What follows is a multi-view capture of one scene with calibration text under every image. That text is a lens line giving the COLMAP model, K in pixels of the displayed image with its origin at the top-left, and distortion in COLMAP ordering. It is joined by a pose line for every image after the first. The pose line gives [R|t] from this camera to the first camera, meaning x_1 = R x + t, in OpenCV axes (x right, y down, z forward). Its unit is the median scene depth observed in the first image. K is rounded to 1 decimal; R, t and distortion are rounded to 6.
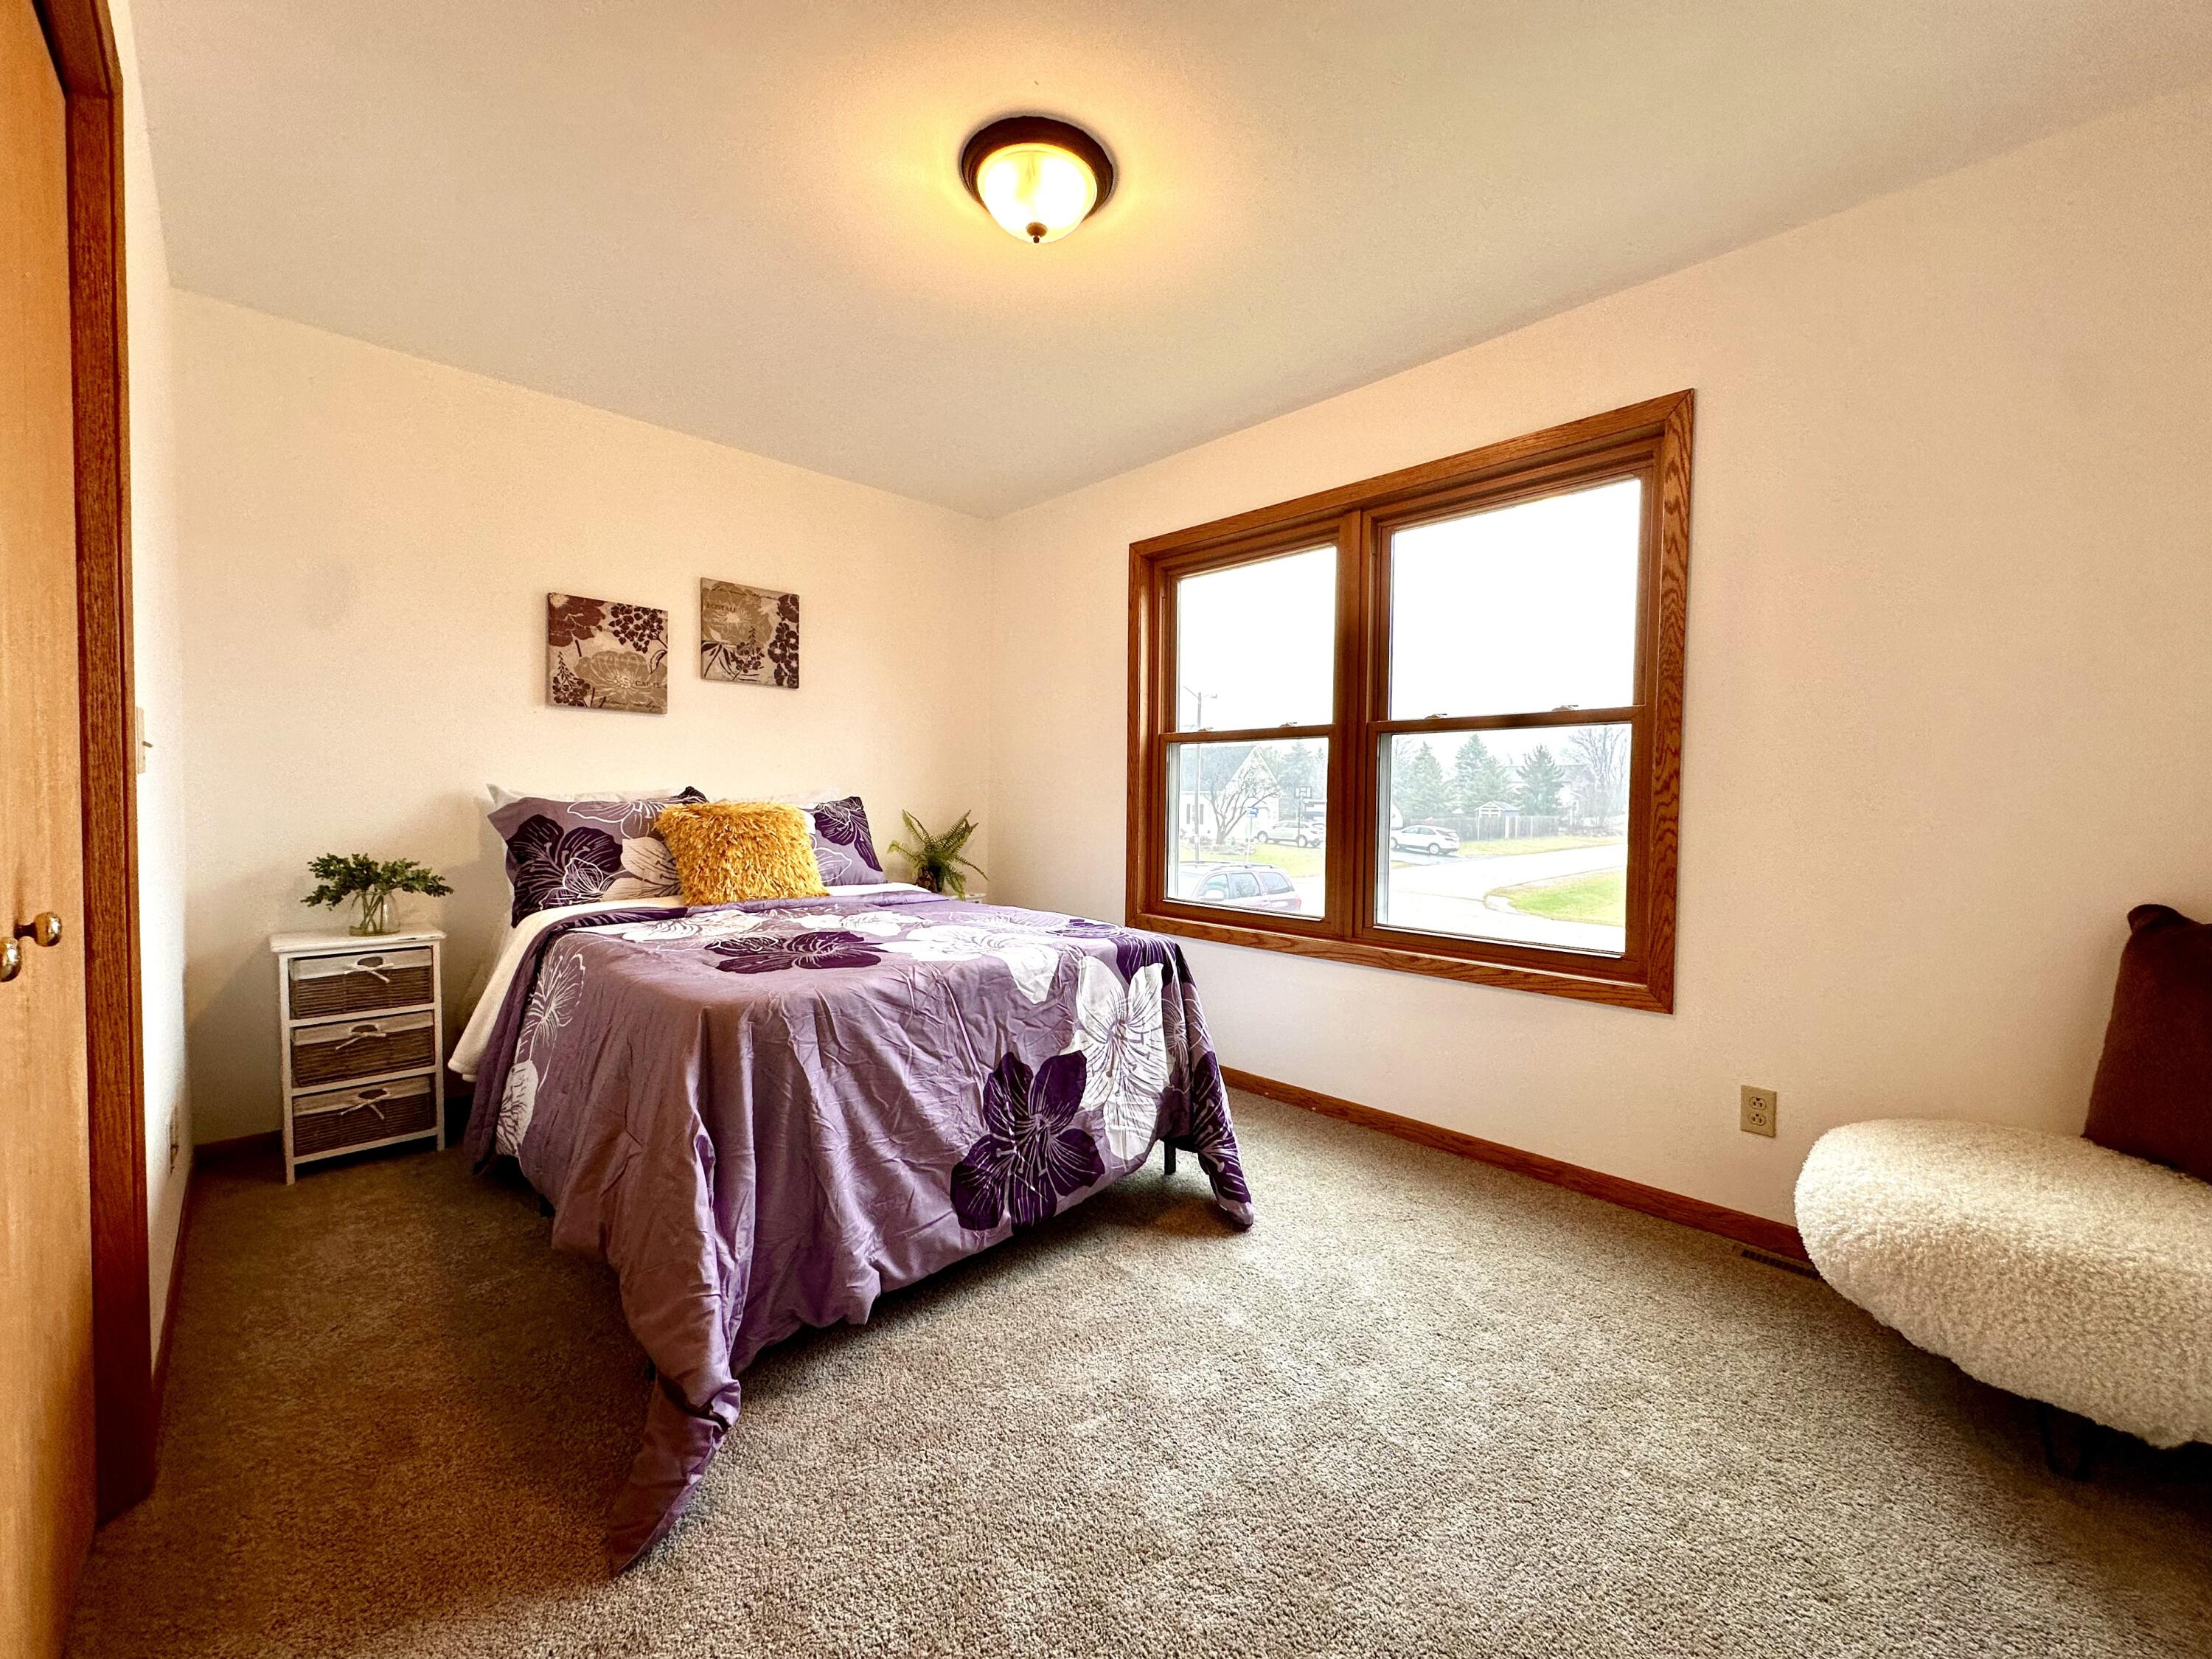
lens RADIAL K [[880.3, 0, 1105.6], [0, 880.3, 830.2], [0, 0, 1]] dist [-0.002607, -0.000113]
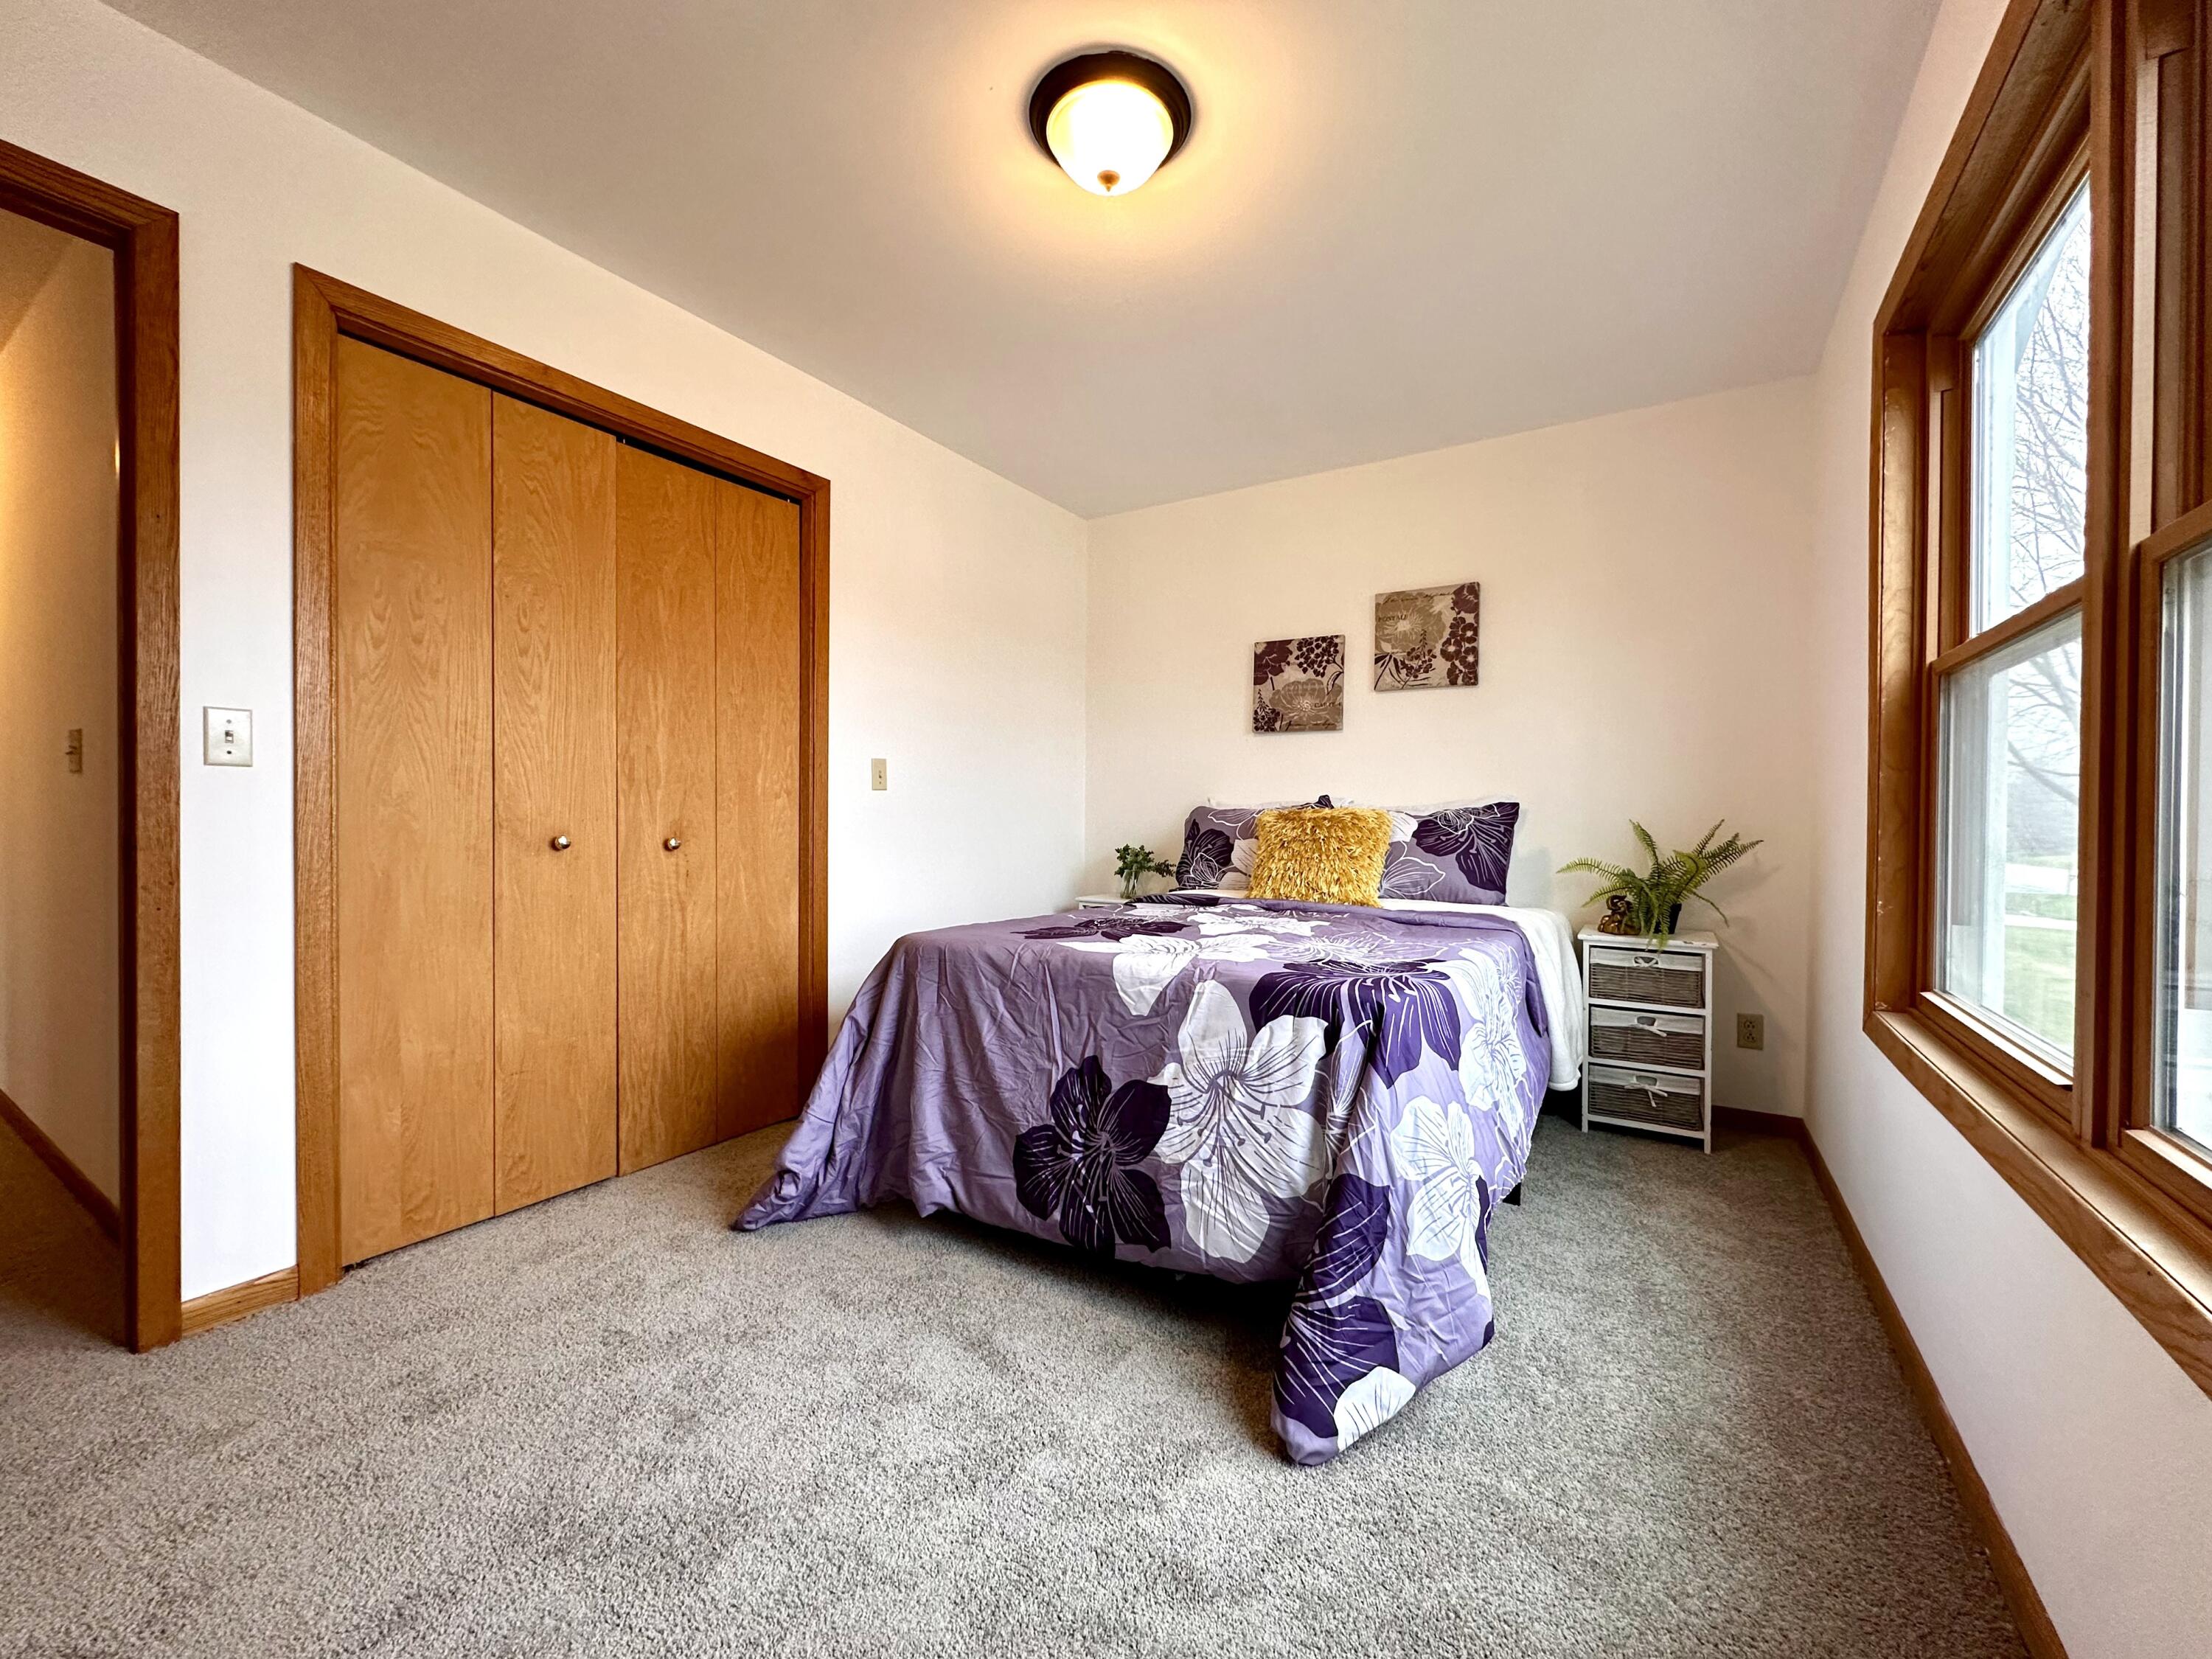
lens RADIAL K [[880.3, 0, 1103.7], [0, 880.3, 827.1], [0, 0, 1]] dist [-0.002607, -0.000113]
pose [[0.230382, 0.000323, -0.973100, 0.699647], [-0.040259, 0.999147, -0.009200, 0.014132], [0.972267, 0.041295, 0.230198, 0.675133]]
